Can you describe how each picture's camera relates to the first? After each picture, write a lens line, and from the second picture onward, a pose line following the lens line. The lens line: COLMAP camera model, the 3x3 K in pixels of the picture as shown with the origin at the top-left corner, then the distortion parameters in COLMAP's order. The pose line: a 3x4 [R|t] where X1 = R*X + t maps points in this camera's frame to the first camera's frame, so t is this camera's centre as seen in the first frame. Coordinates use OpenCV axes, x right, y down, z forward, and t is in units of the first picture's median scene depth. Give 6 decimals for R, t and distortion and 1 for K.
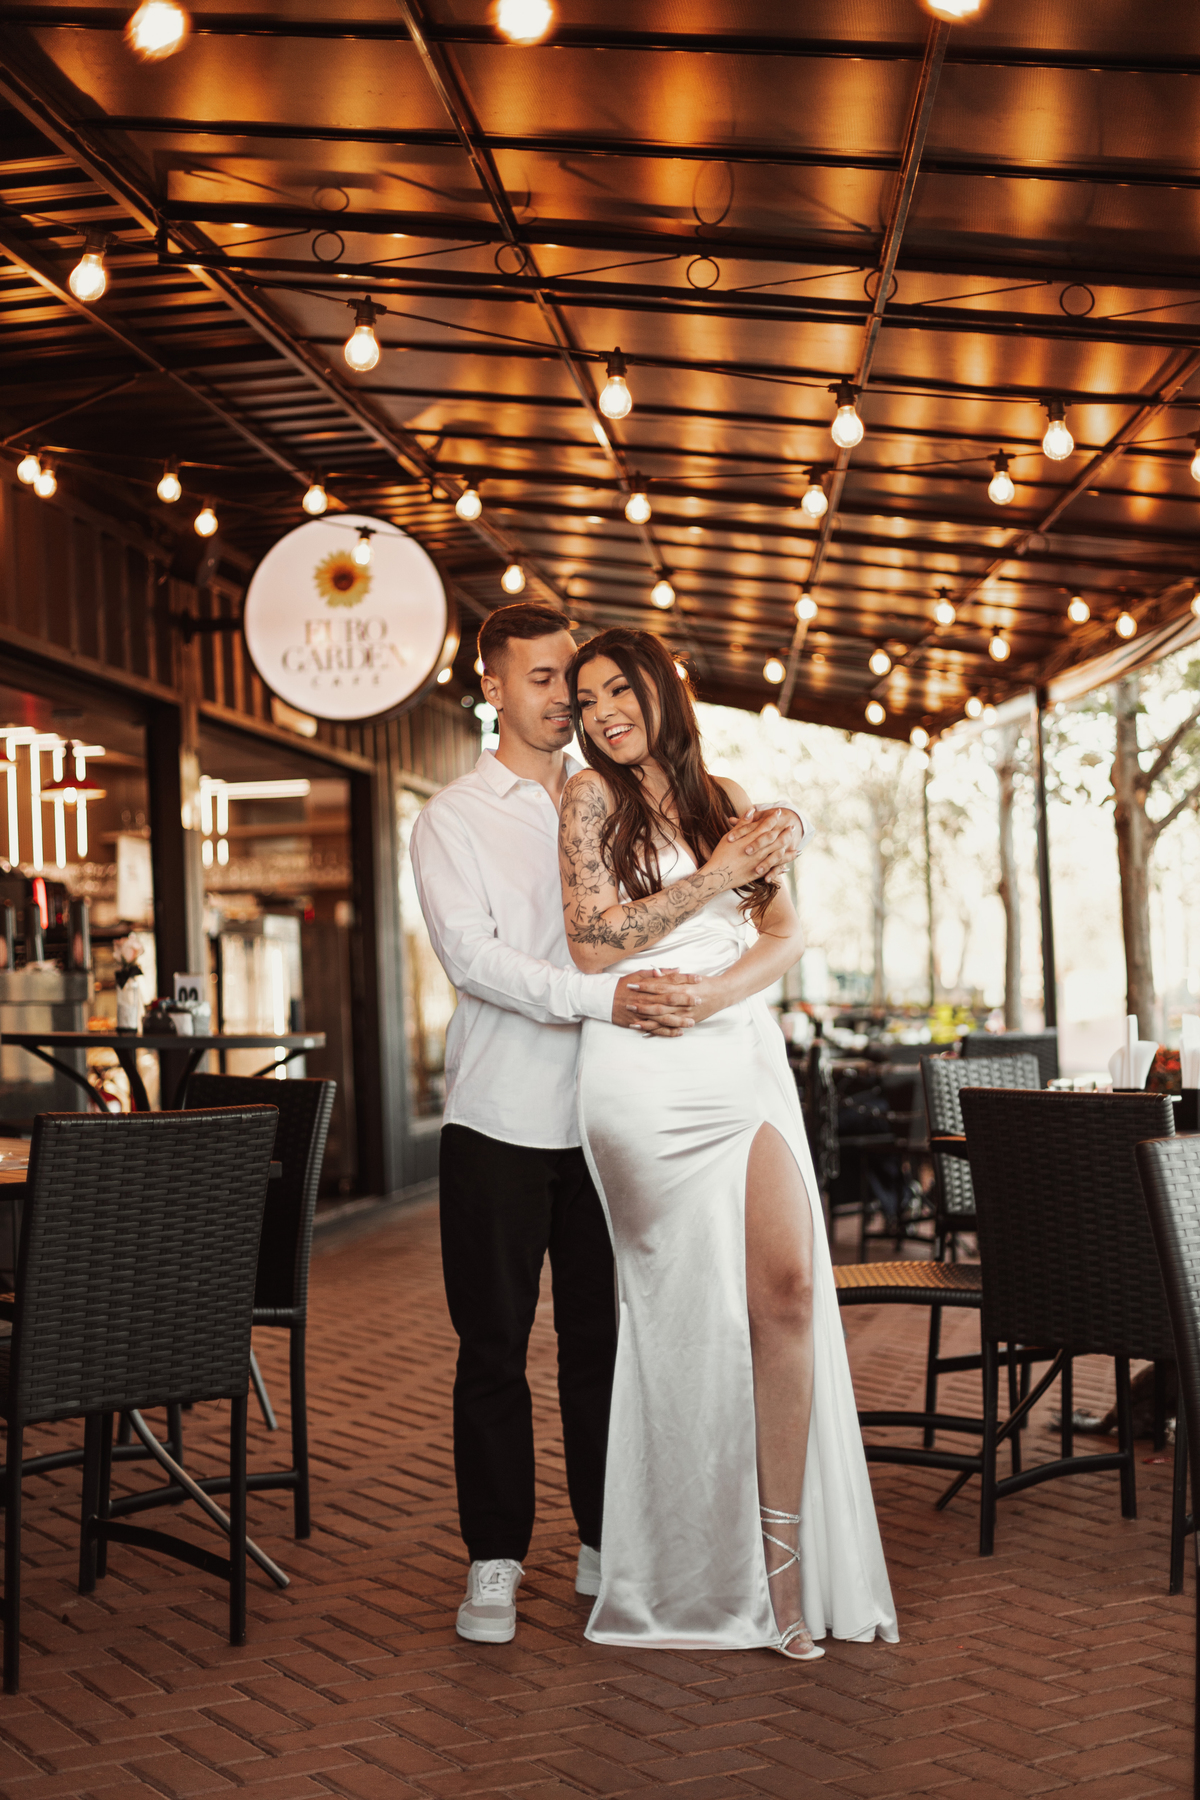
lens RADIAL K [[2661.1, 0, 600.0], [0, 2661.1, 900.0], [0, 0, 1]] dist [0.077997, 0.098468]
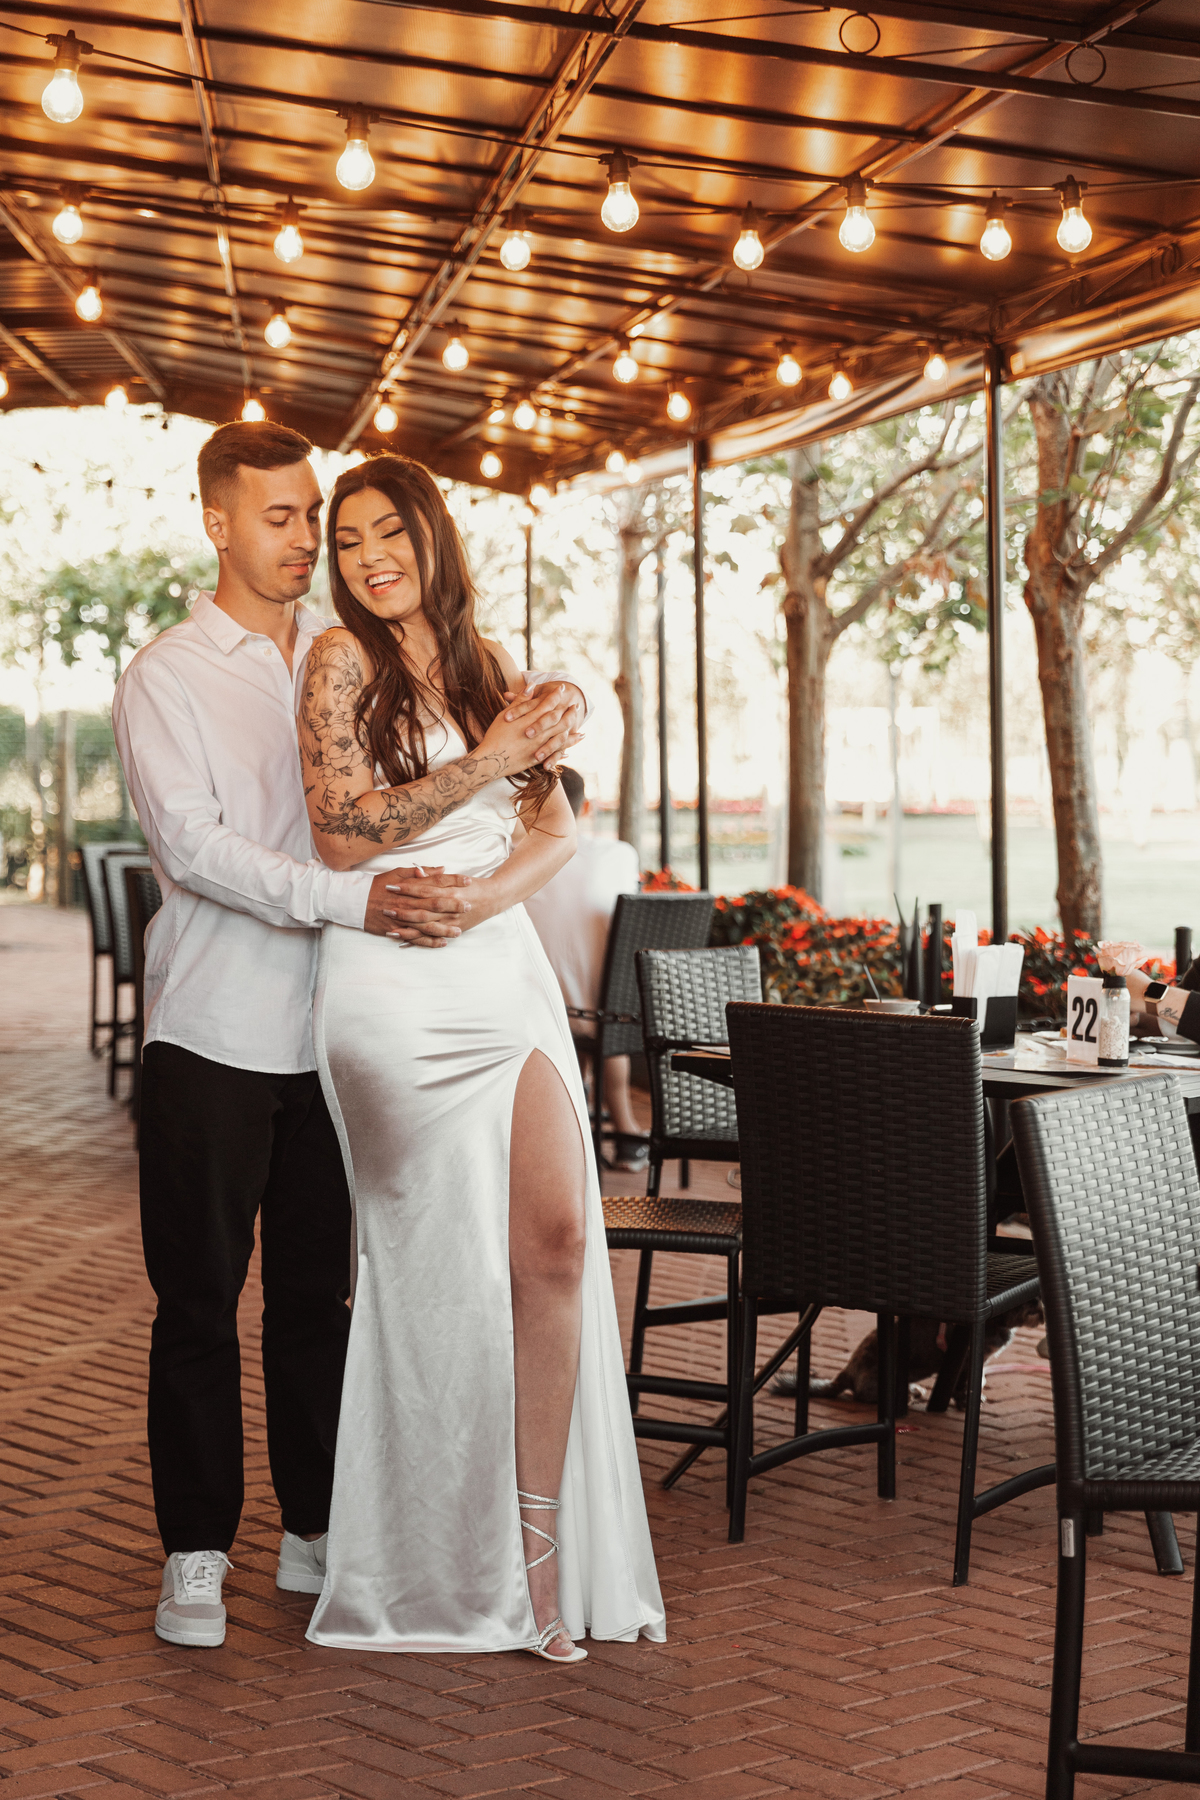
lens RADIAL K [[3499.6, 0, 600.0], [0, 3499.6, 900.0], [0, 0, 1]] dist [0.068310, 0.510285]
pose [[0.988757, 0.025767, 0.147295, -0.084907], [-0.034648, 0.997712, 0.058050, -0.030497], [-0.145462, -0.062501, 0.987388, -0.113804]]
